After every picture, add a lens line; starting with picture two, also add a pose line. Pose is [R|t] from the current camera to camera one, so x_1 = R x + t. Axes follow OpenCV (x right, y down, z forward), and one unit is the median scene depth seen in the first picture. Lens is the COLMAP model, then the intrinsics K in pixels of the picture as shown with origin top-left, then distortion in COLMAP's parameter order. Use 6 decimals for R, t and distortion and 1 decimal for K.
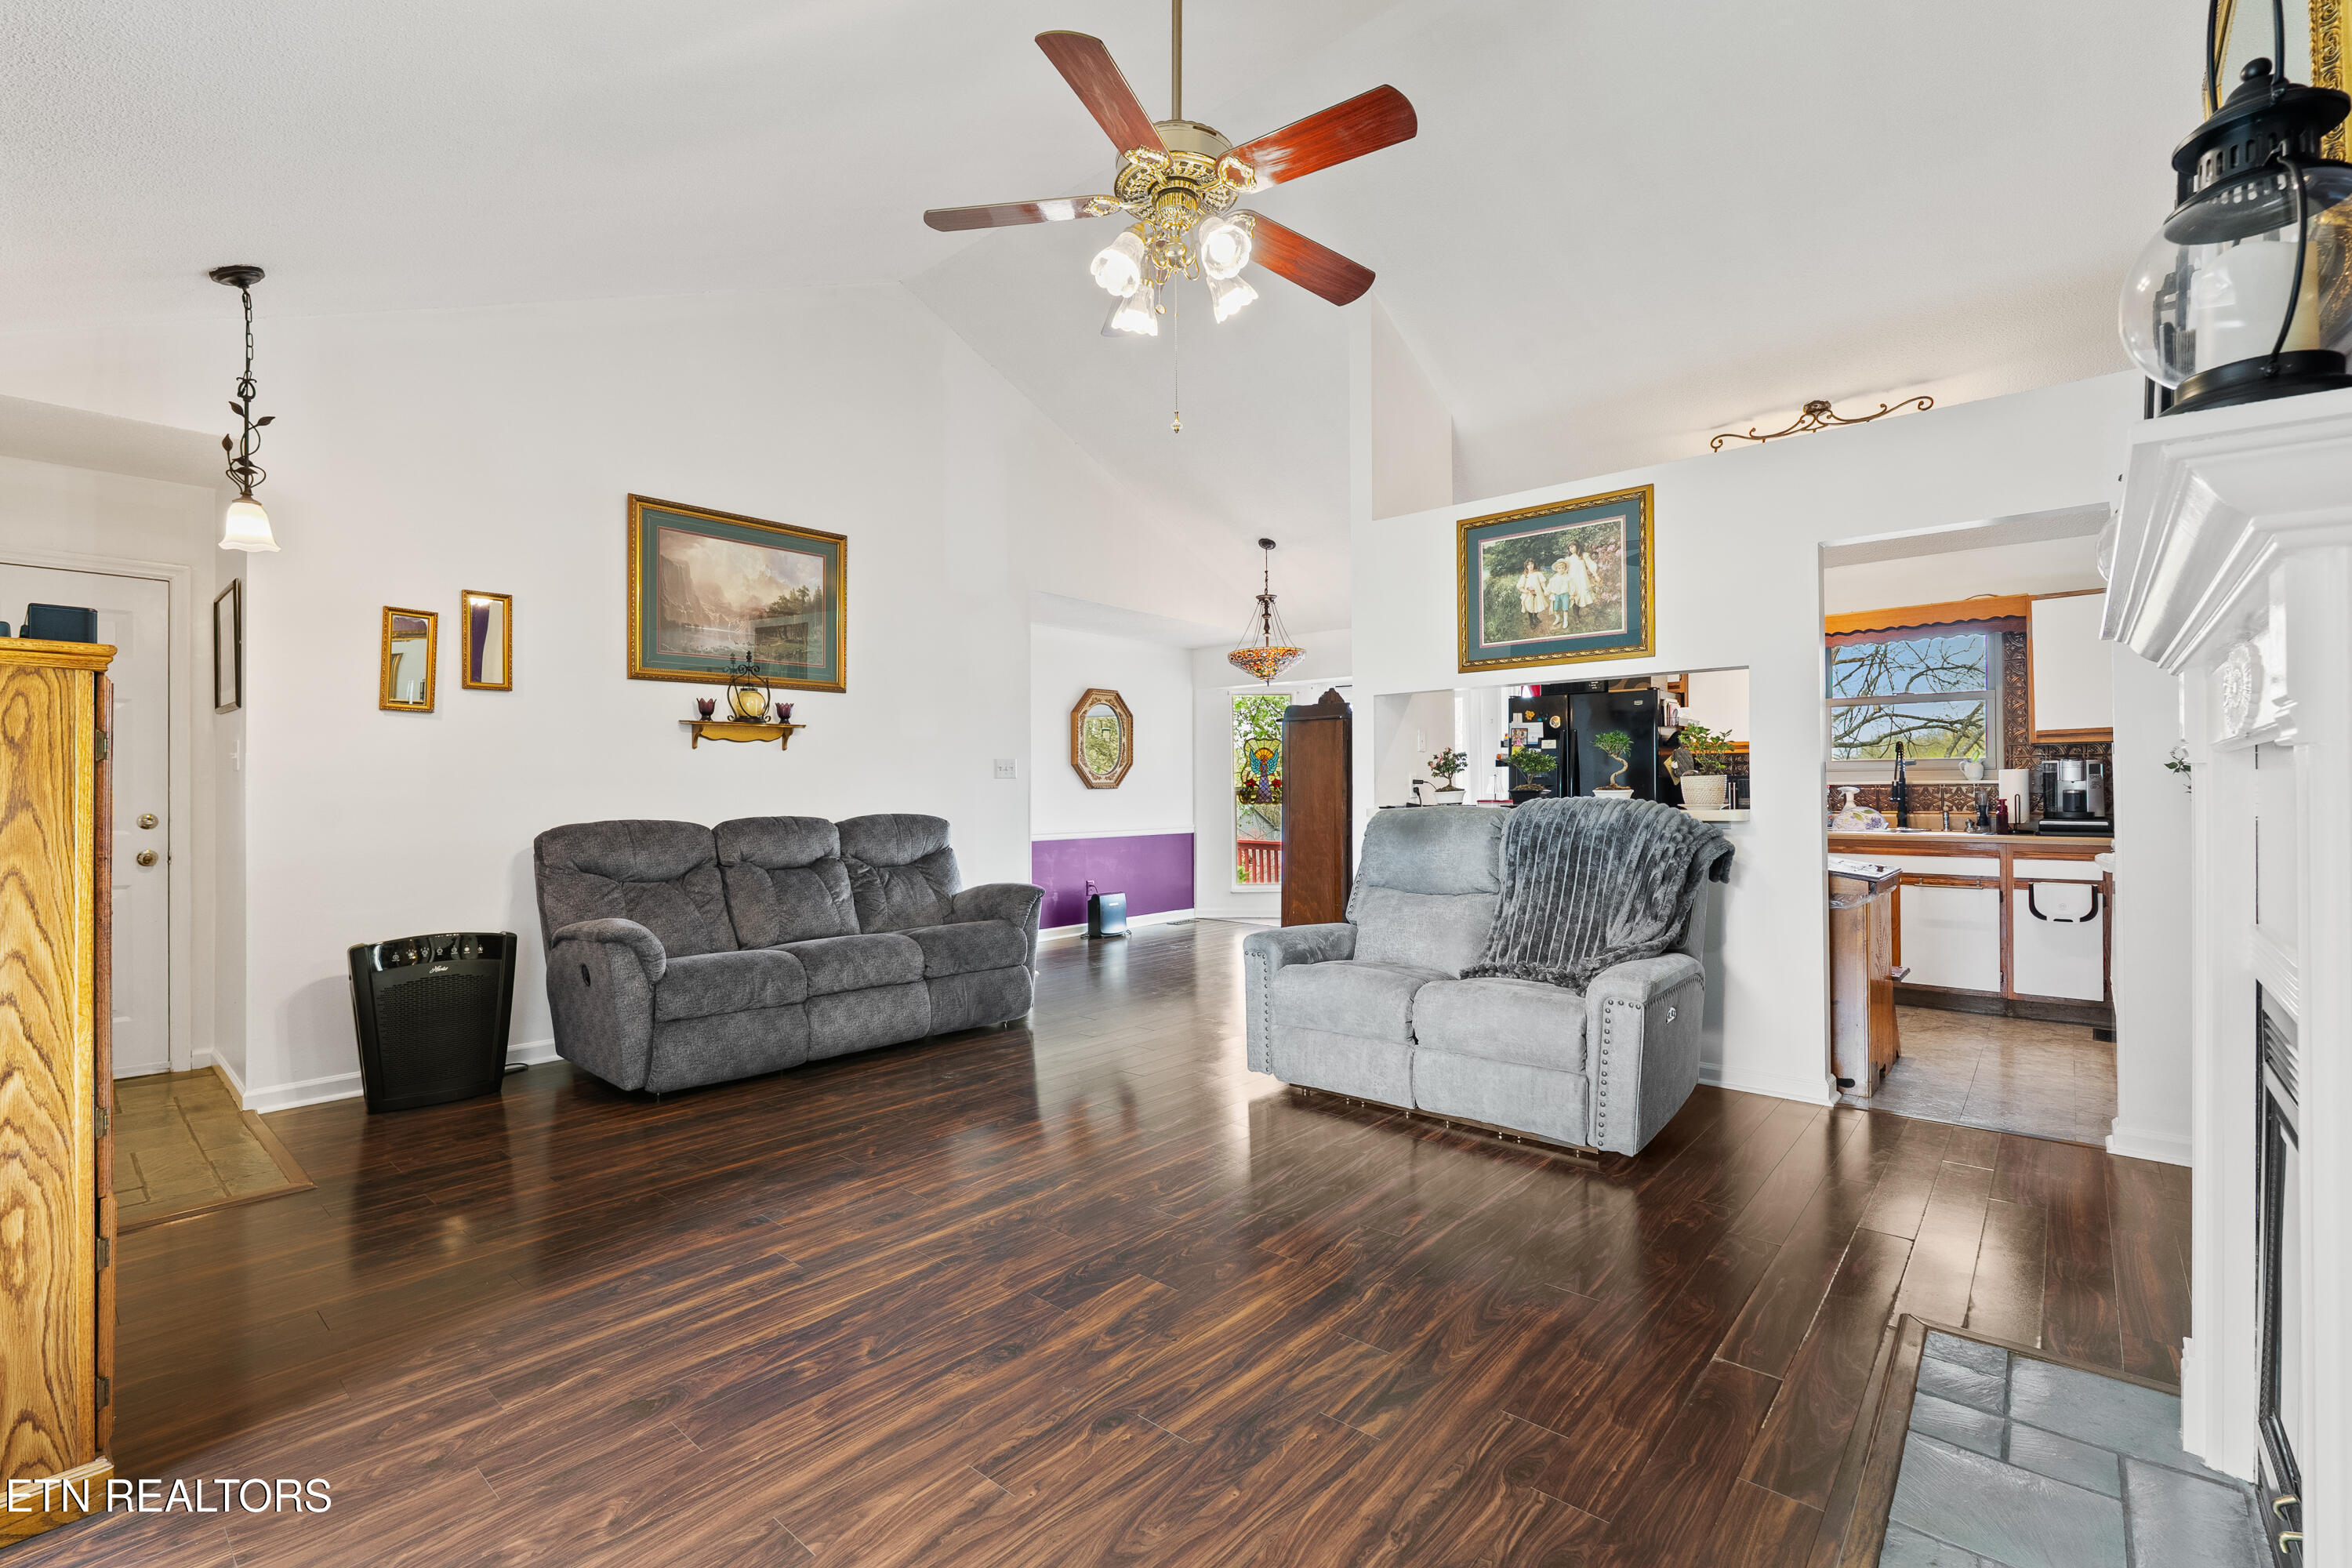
lens RADIAL K [[1035.0, 0, 1178.5], [0, 1035.0, 786.4], [0, 0, 1]] dist [-0.000849, 0.000129]
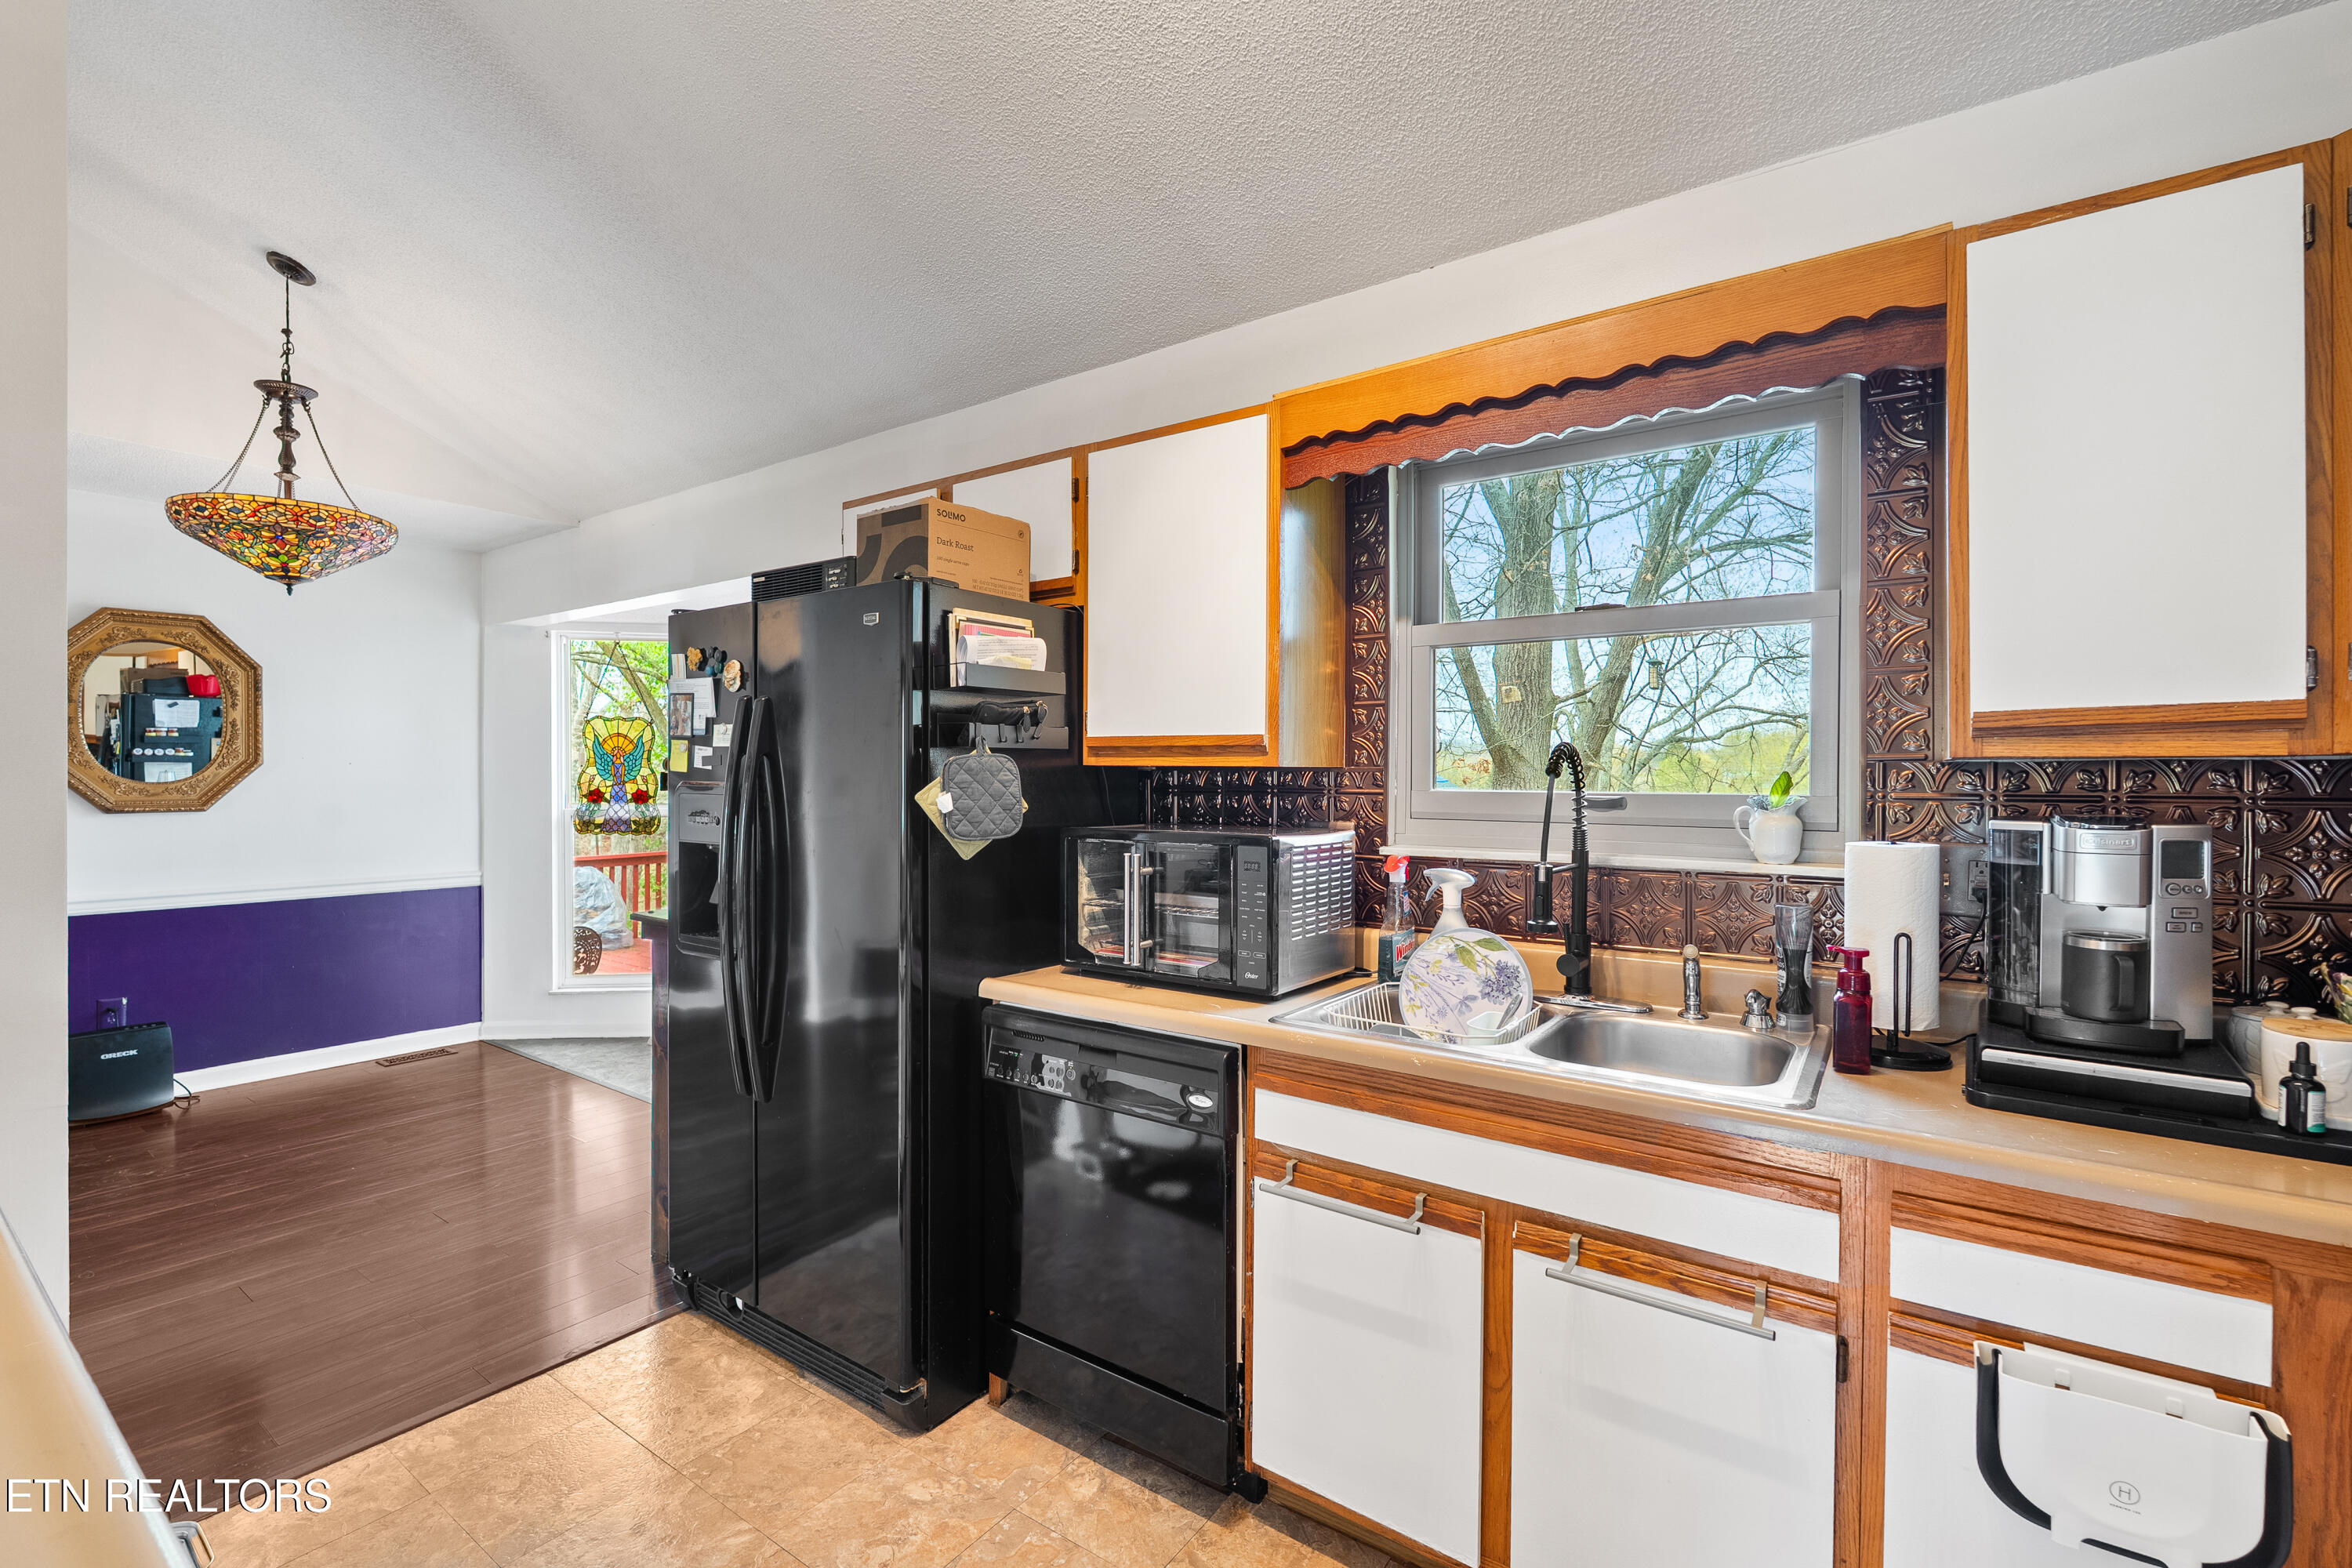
lens RADIAL K [[1035.0, 0, 1173.3], [0, 1035.0, 780.5], [0, 0, 1]] dist [-0.000849, 0.000129]
pose [[0.995946, 0.009713, 0.089424, 0.554786], [-0.010599, 0.999899, 0.009441, -0.034057], [-0.089324, -0.010351, 0.995949, 0.697145]]
